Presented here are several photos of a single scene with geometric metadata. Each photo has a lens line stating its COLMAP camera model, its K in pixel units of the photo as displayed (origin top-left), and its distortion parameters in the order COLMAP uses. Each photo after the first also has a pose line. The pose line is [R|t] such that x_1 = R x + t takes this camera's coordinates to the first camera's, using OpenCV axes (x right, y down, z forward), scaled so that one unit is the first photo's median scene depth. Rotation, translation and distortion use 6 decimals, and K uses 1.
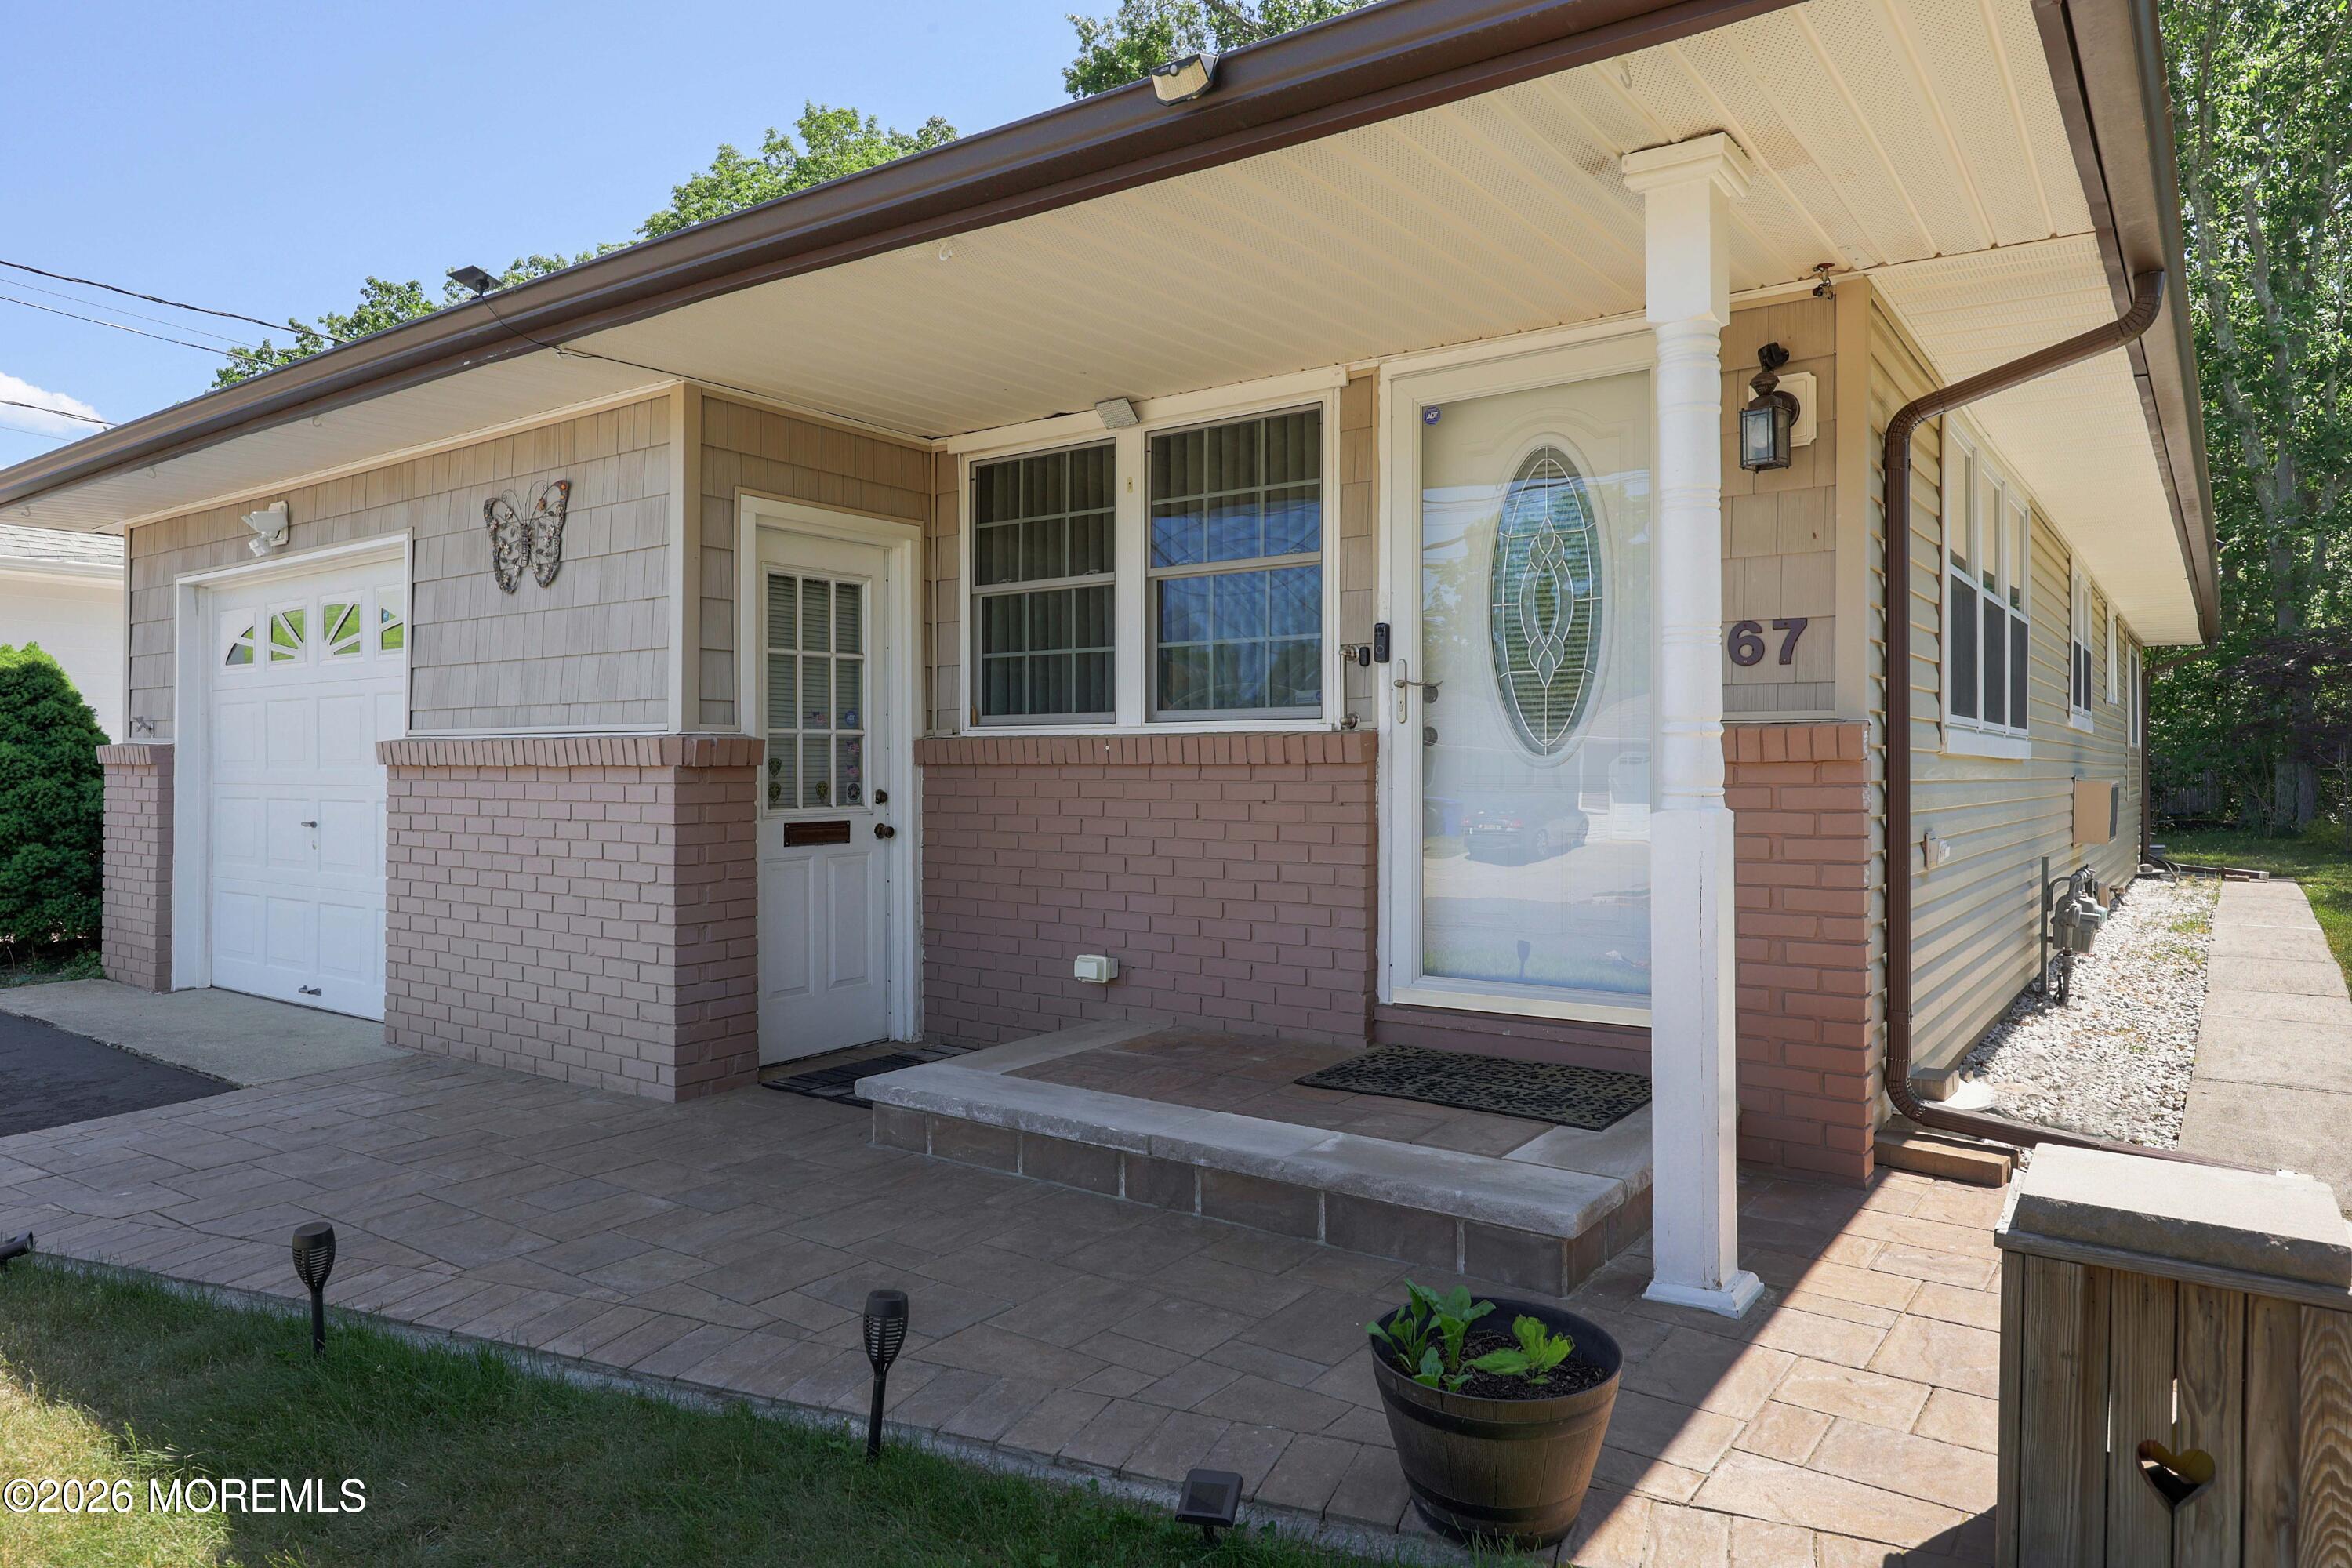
lens RADIAL K [[1445.1, 0, 1159.9], [0, 1445.1, 701.2], [0, 0, 1]] dist [0.007574, -0.000509]
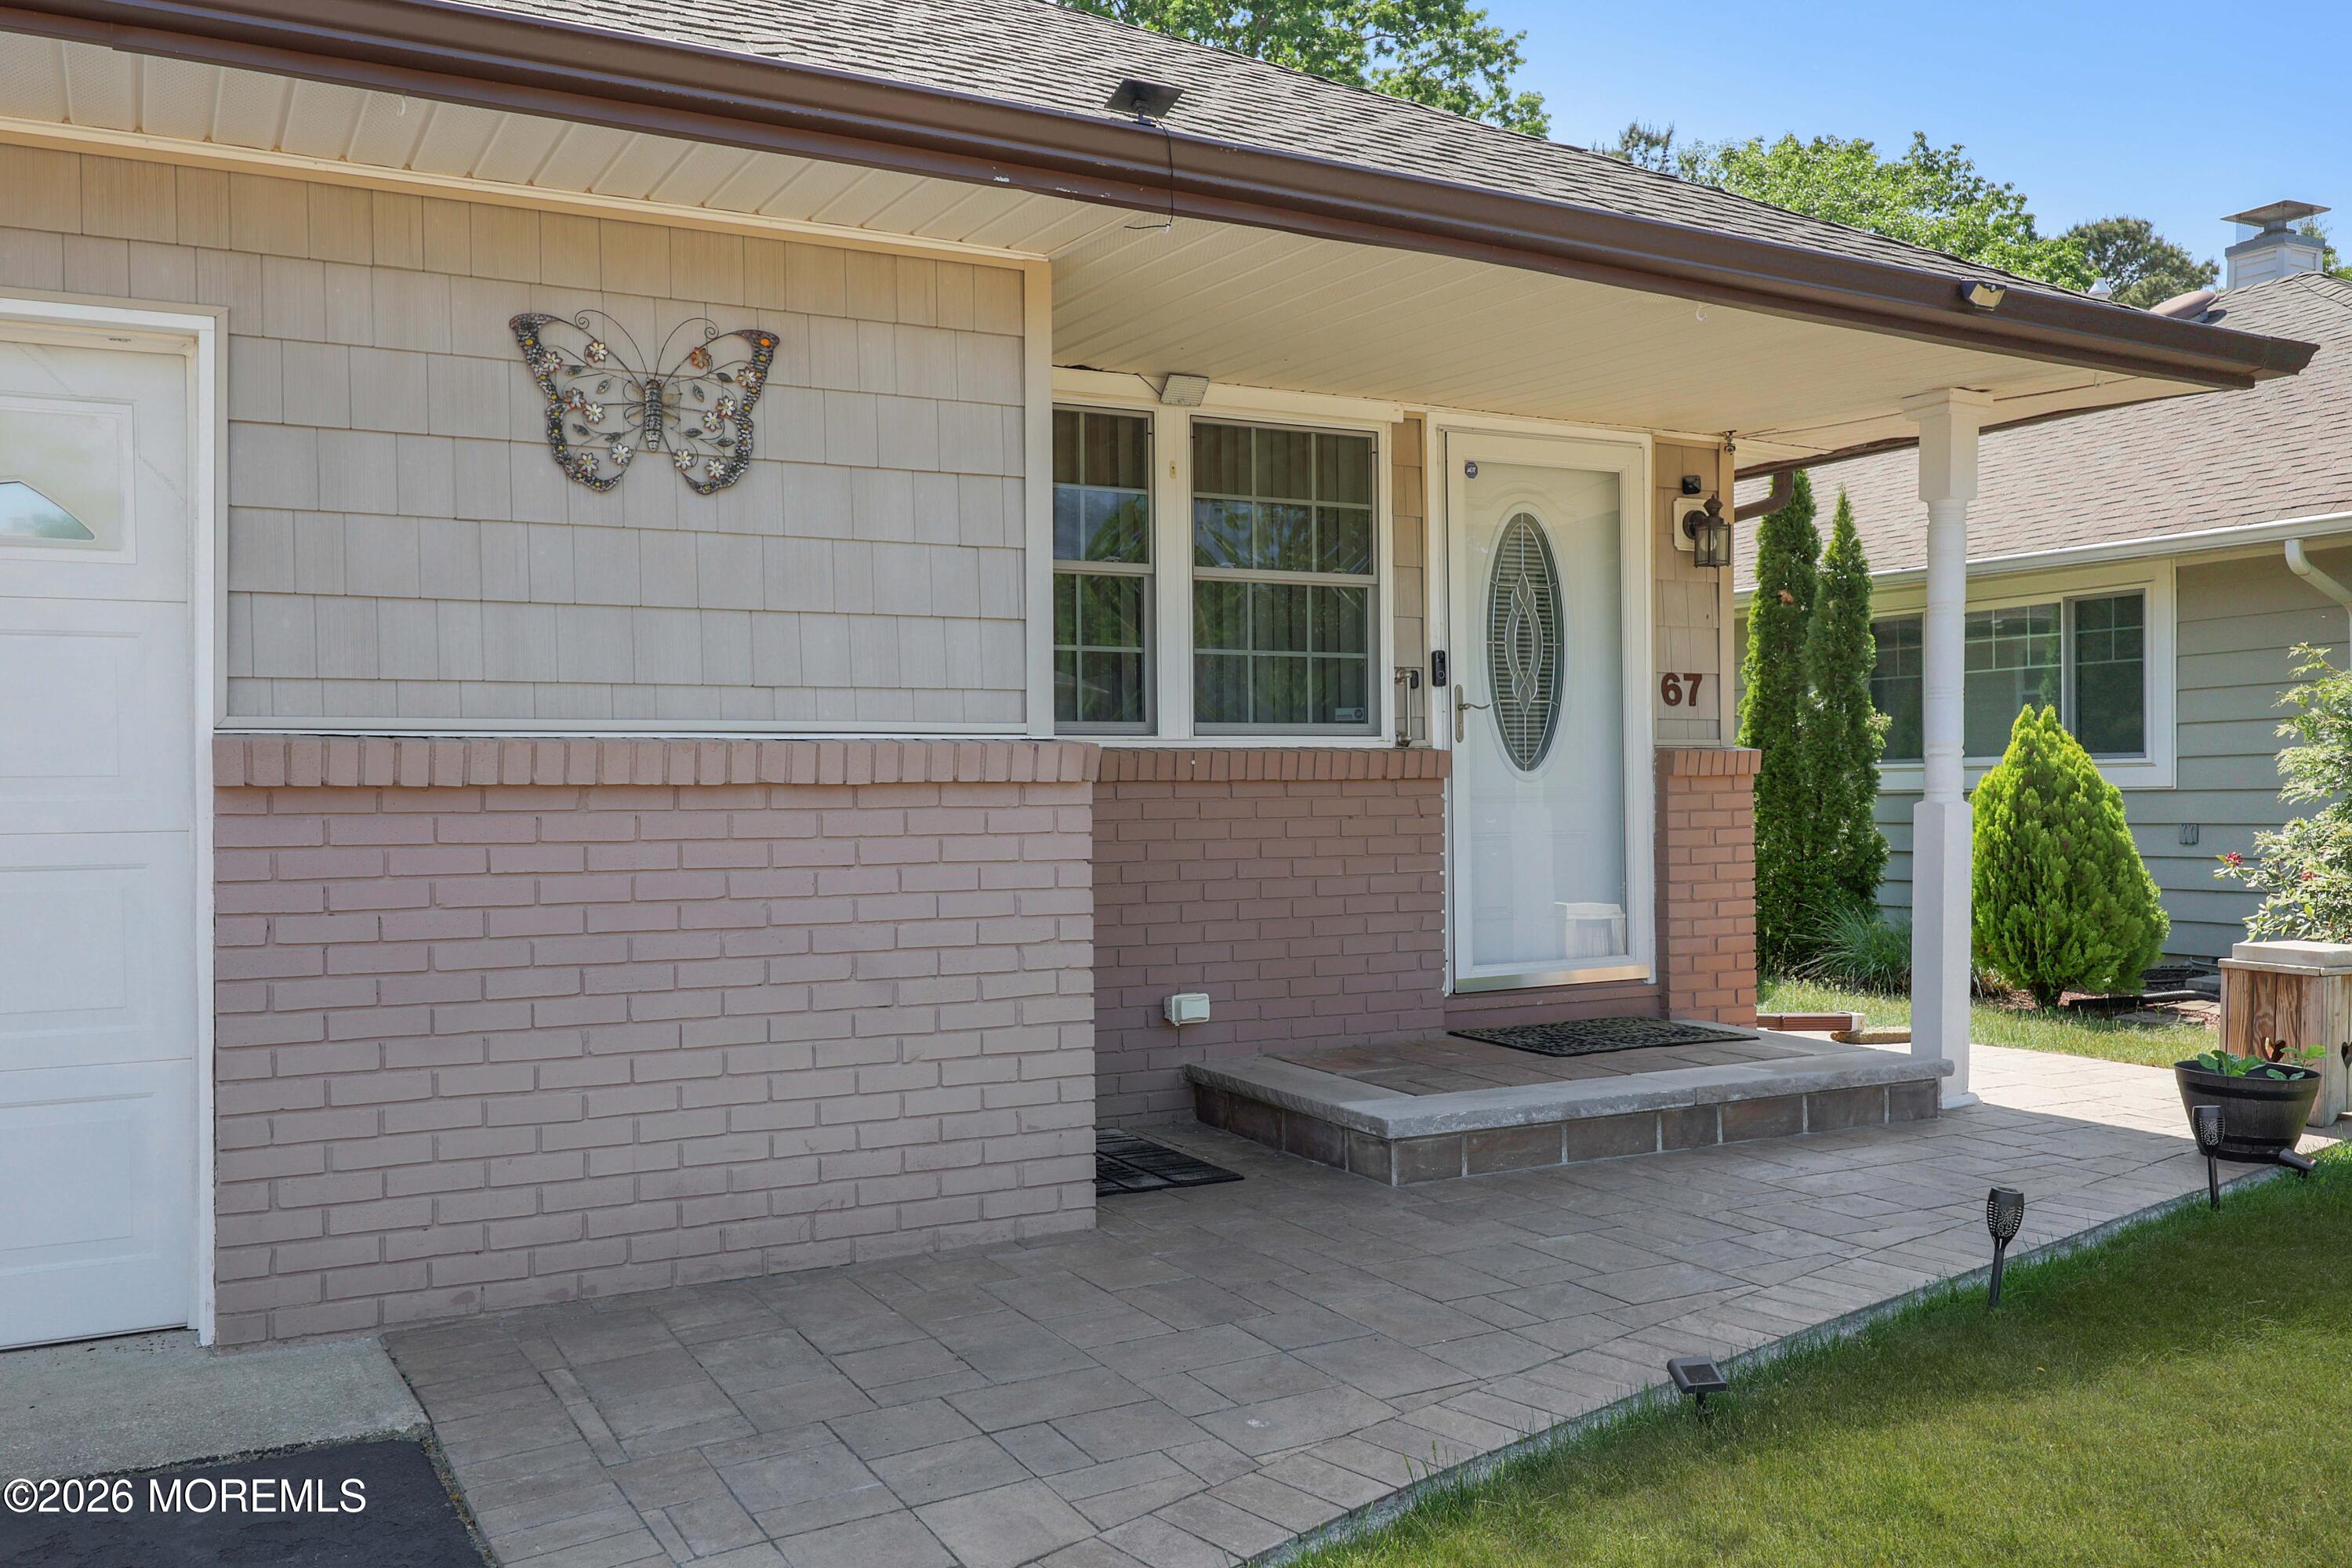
lens RADIAL K [[1921.9, 0, 1172.2], [0, 1921.9, 748.7], [0, 0, 1]] dist [-0.028741, 0.005621]
pose [[0.440932, 0.014370, 0.897425, -1.103538], [-0.029148, 0.999574, -0.001685, 0.025595], [-0.897067, -0.025415, 0.441163, 0.478621]]
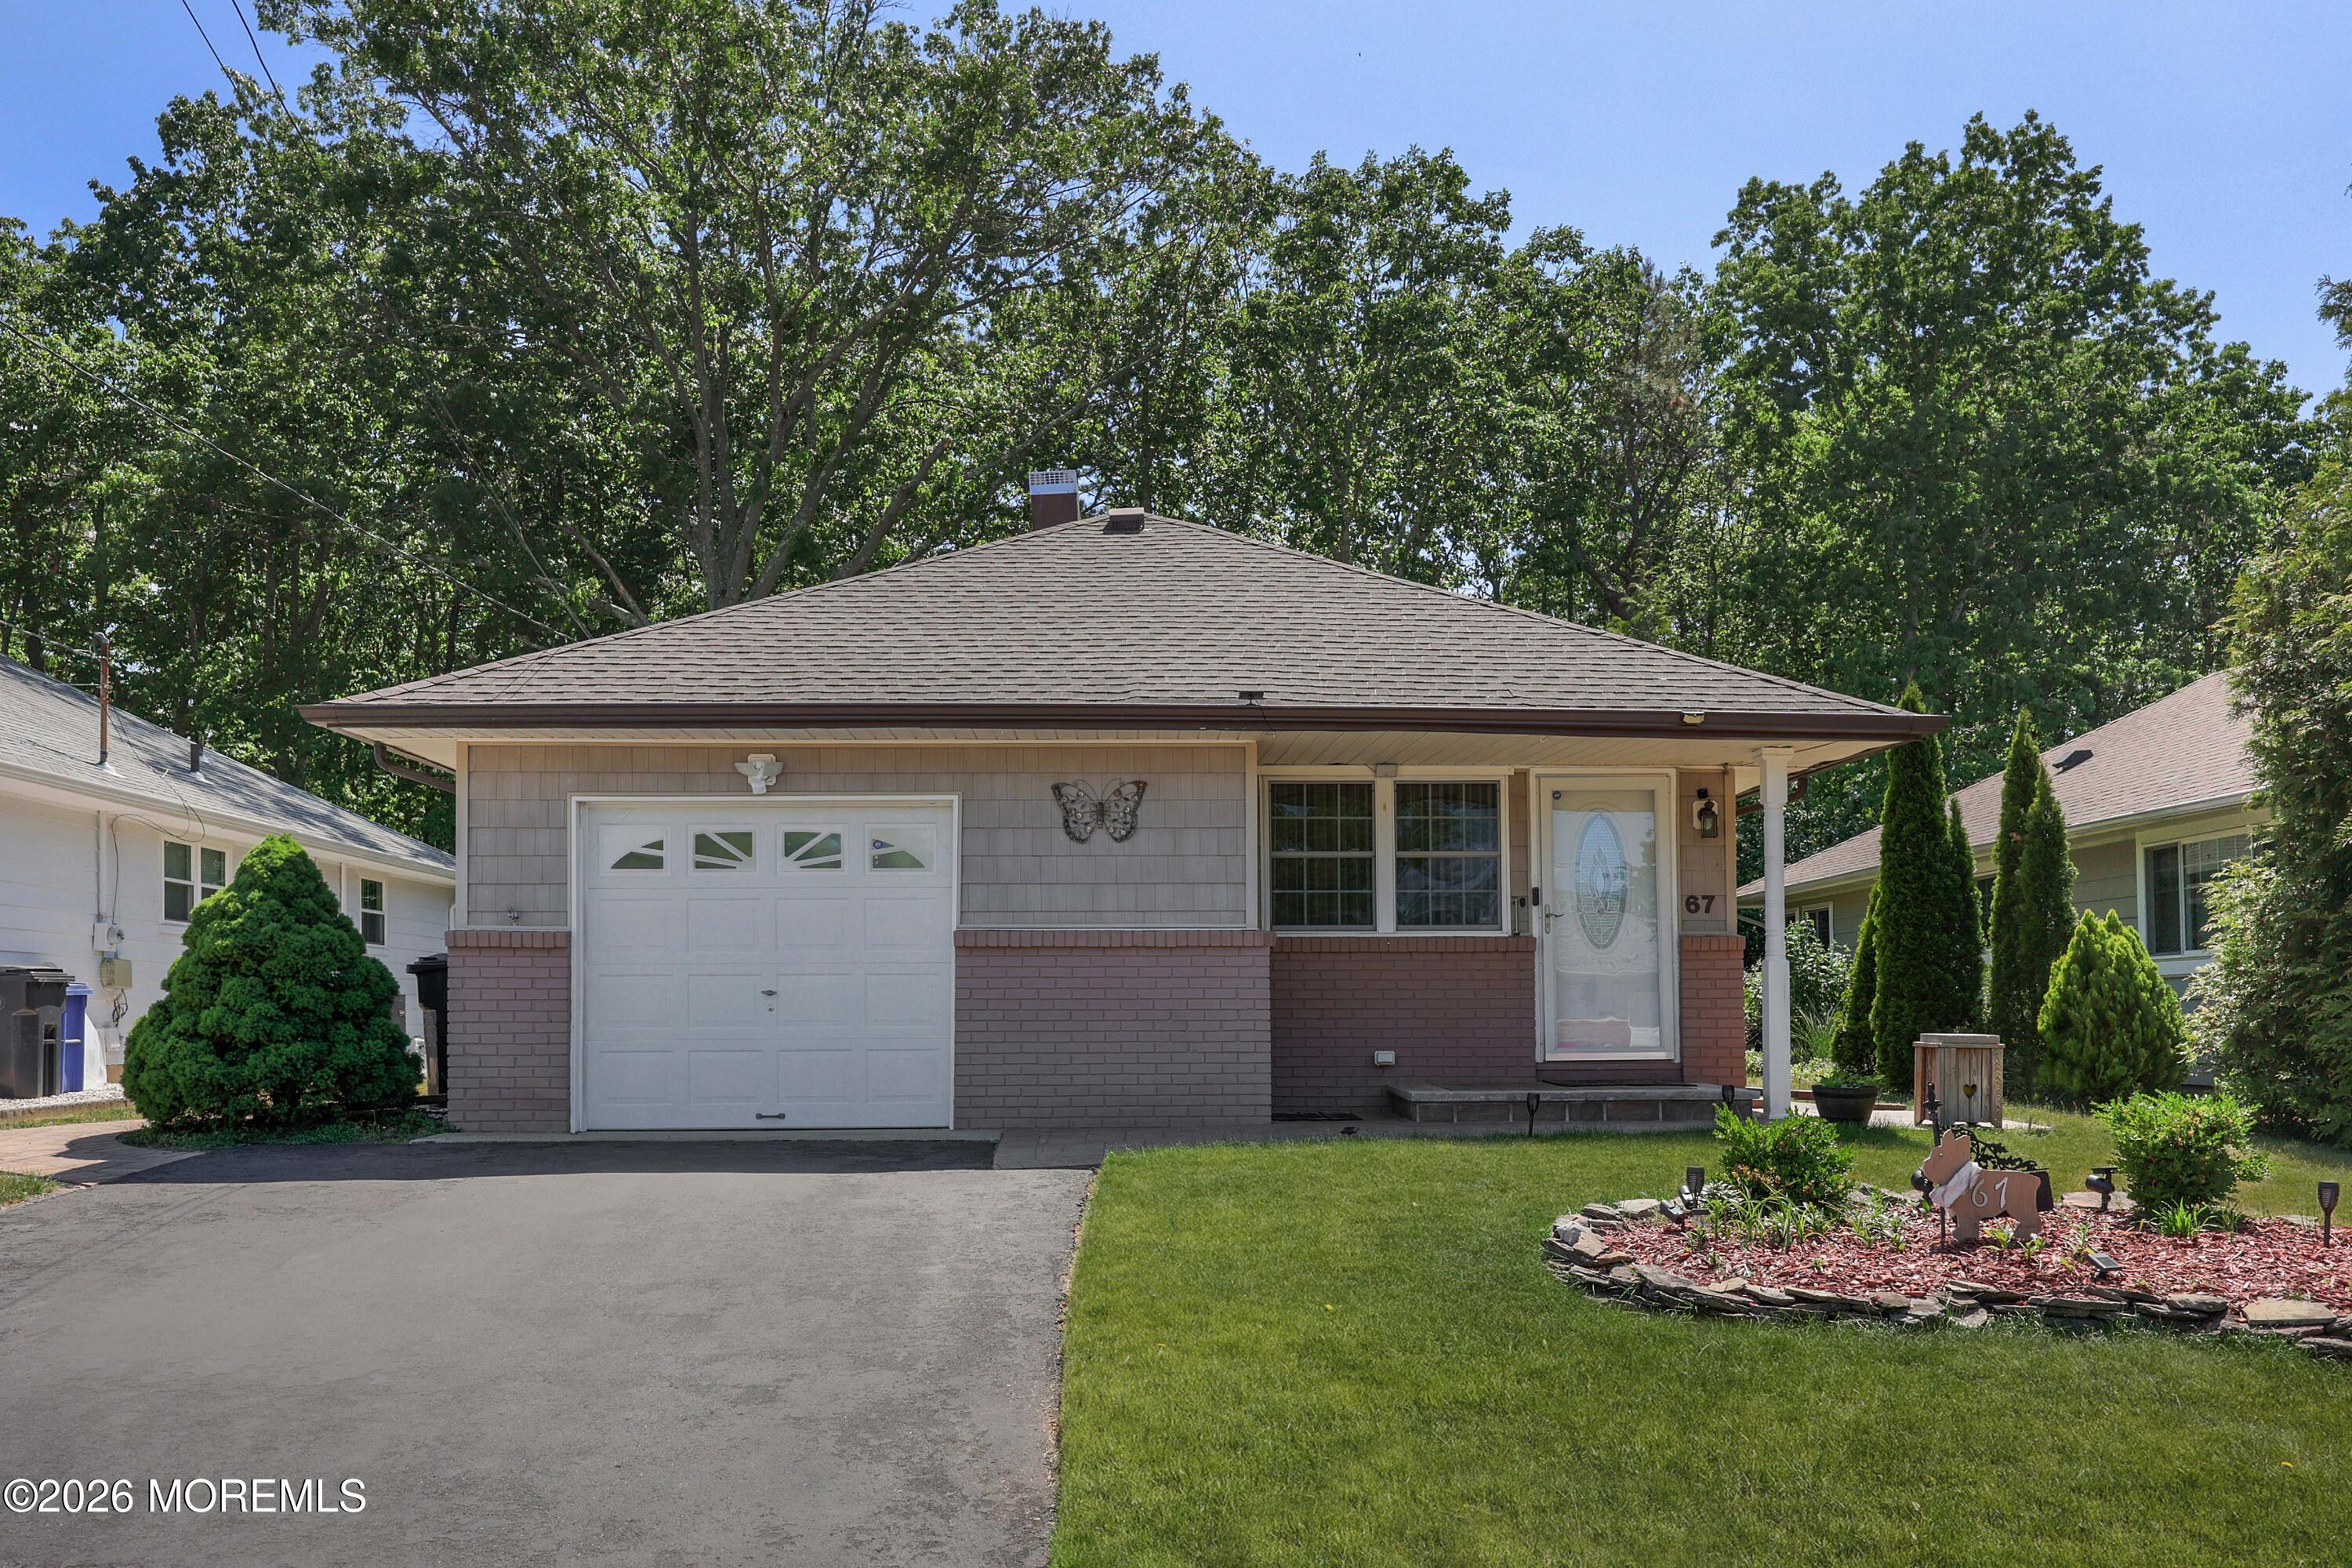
lens RADIAL K [[1759.5, 0, 1156.0], [0, 1759.5, 805.7], [0, 0, 1]] dist [-0.010536, 0.021670]
pose [[0.806872, 0.069248, 0.586654, -1.658682], [-0.024029, 0.996131, -0.084533, 0.053968], [-0.590238, 0.054111, 0.805414, -0.709698]]
